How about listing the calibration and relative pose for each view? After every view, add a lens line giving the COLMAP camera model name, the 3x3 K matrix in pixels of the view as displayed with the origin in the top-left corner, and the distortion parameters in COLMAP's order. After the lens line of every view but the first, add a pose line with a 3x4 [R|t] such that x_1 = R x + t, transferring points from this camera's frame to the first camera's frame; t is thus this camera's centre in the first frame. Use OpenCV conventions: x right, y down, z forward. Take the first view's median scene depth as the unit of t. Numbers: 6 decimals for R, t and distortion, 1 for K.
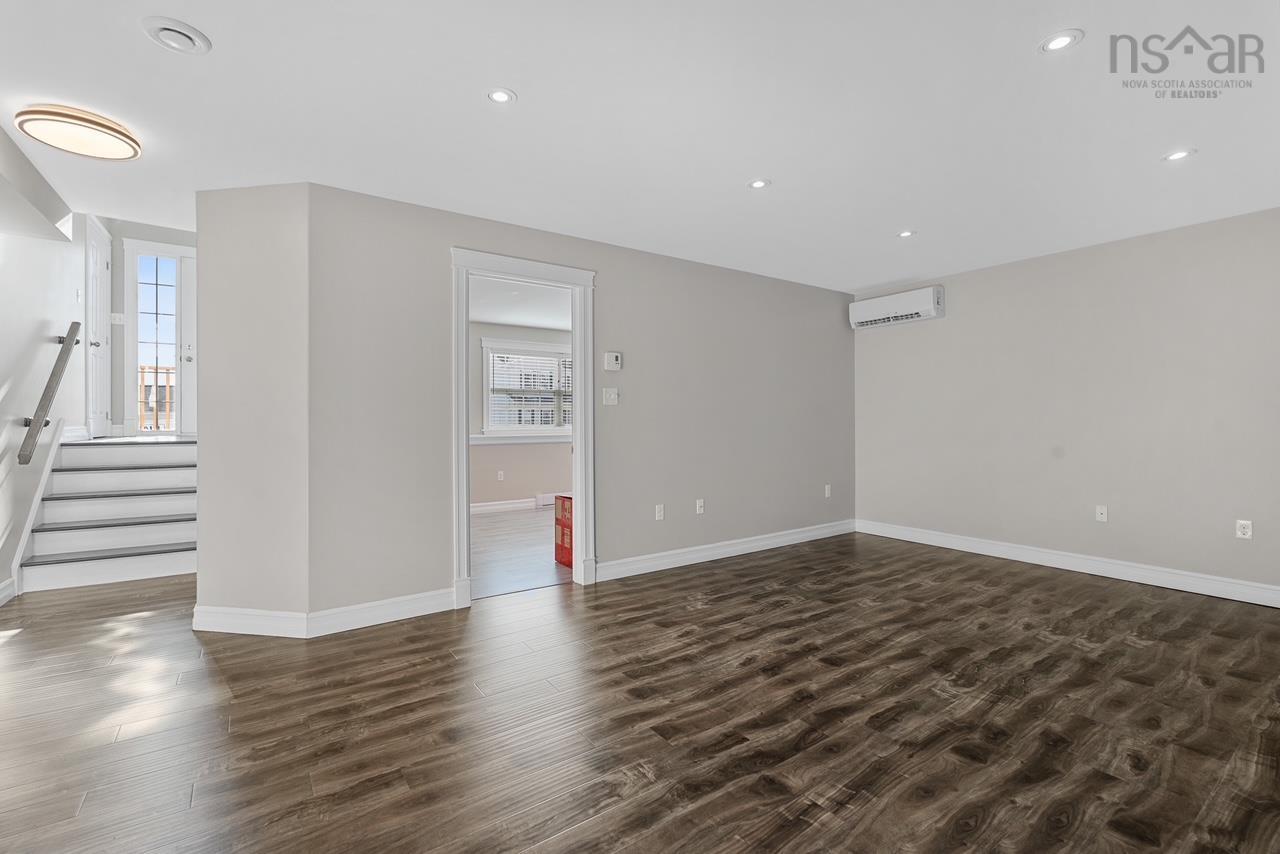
lens RADIAL K [[558.9, 0, 637.5], [0, 558.9, 414.1], [0, 0, 1]] dist [-0.004196, 0.000264]
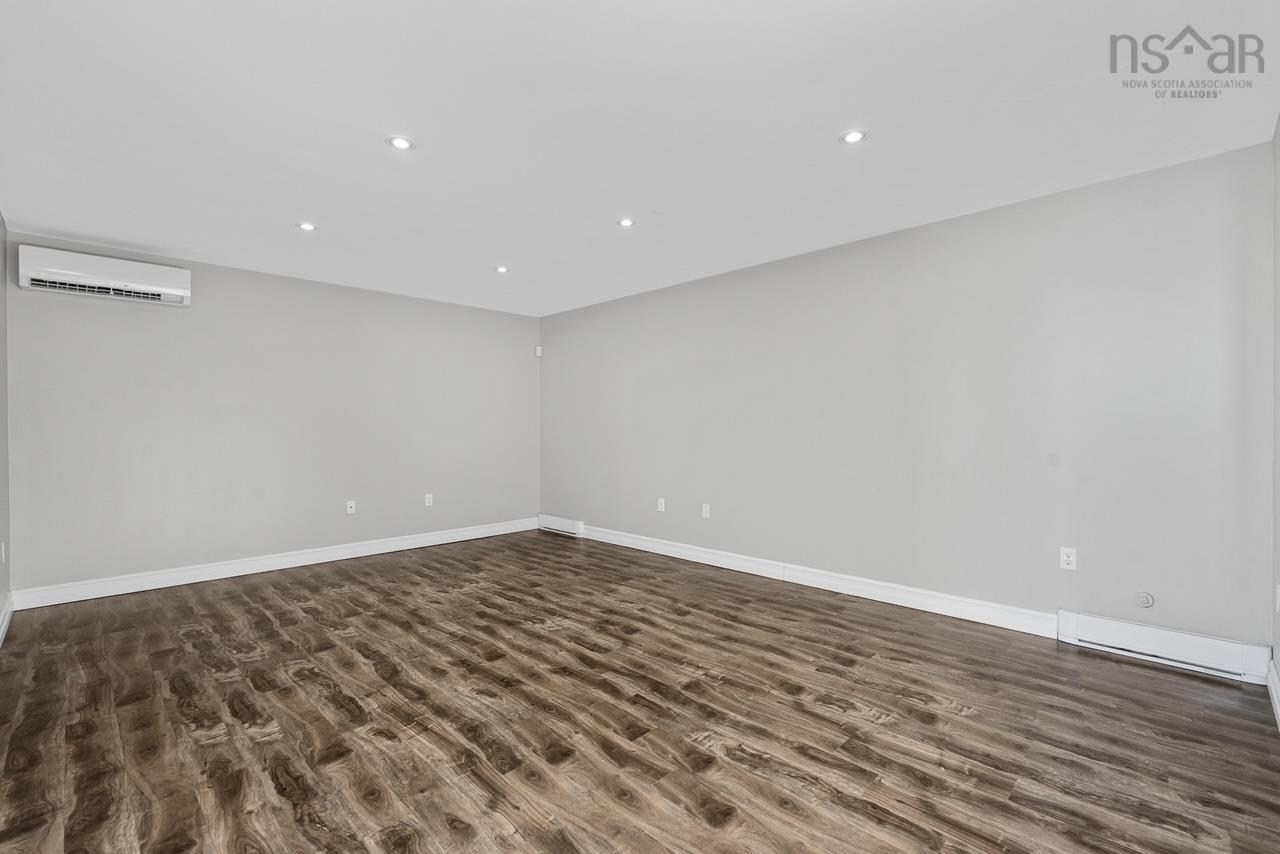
lens RADIAL K [[558.9, 0, 640.1], [0, 558.9, 427.4], [0, 0, 1]] dist [-0.004196, 0.000264]
pose [[-0.181098, 0.005316, 0.983451, -0.720414], [-0.007083, 0.999952, -0.006709, 0.010068], [-0.983440, -0.008181, -0.181052, 0.882377]]
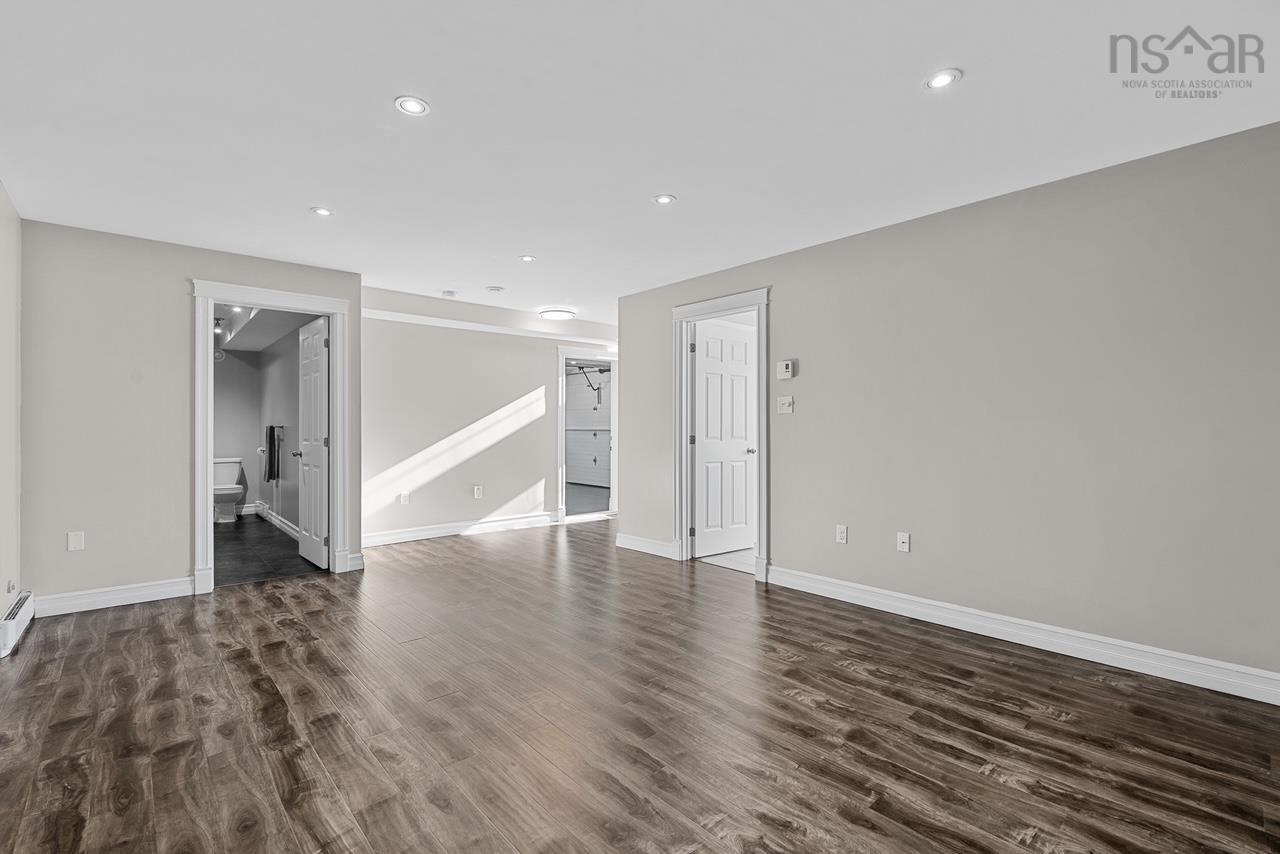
lens RADIAL K [[558.9, 0, 644.0], [0, 558.9, 432.1], [0, 0, 1]] dist [-0.004196, 0.000264]
pose [[0.135145, 0.009712, -0.990778, 1.345798], [0.012205, 0.999860, 0.011466, 0.003188], [0.990751, -0.013642, 0.135007, 0.904709]]
